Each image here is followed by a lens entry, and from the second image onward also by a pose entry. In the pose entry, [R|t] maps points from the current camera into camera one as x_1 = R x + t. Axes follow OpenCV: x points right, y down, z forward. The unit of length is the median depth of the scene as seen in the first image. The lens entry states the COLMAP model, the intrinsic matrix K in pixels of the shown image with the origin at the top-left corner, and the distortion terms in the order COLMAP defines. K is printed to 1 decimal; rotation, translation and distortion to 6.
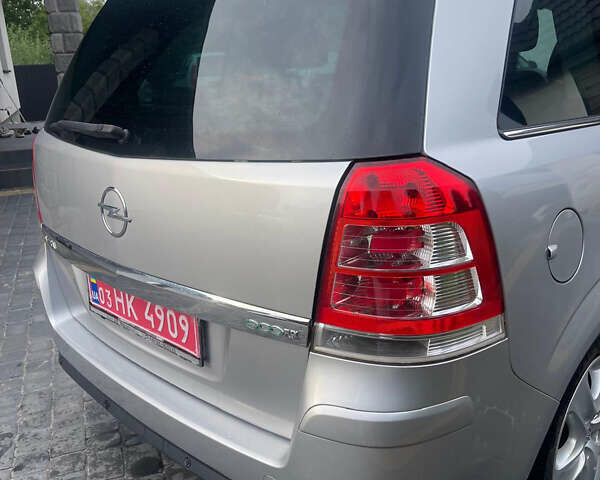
lens RADIAL K [[591.4, 0, 300.0], [0, 591.4, 240.0], [0, 0, 1]] dist [0.012492, 0.006389]
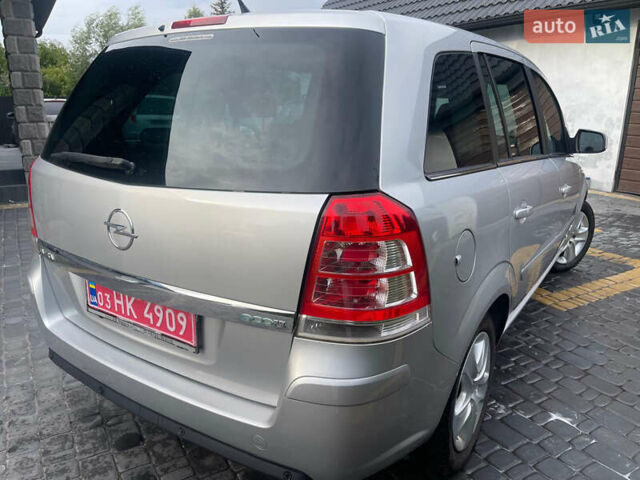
lens RADIAL K [[470.5, 0, 320.0], [0, 470.5, 240.0], [0, 0, 1]] dist [0.055950, -0.089687]
pose [[0.978390, 0.002784, 0.206751, -0.134747], [0.001939, 0.999742, -0.022634, -0.003227], [-0.206761, 0.022546, 0.978132, -0.044554]]
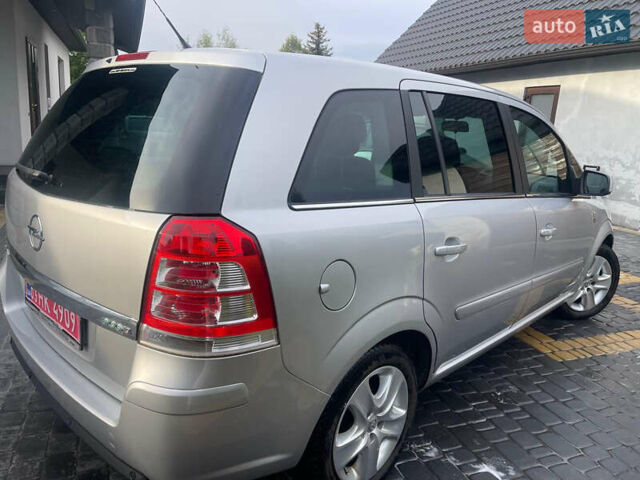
lens RADIAL K [[463.5, 0, 318.0], [0, 463.5, 236.3], [0, 0, 1]] dist [0.065329, -0.081048]
pose [[0.994587, 0.095264, 0.041484, 0.351779], [-0.092300, 0.993386, -0.068302, -0.029188], [-0.047717, 0.064103, 0.996802, -0.150418]]
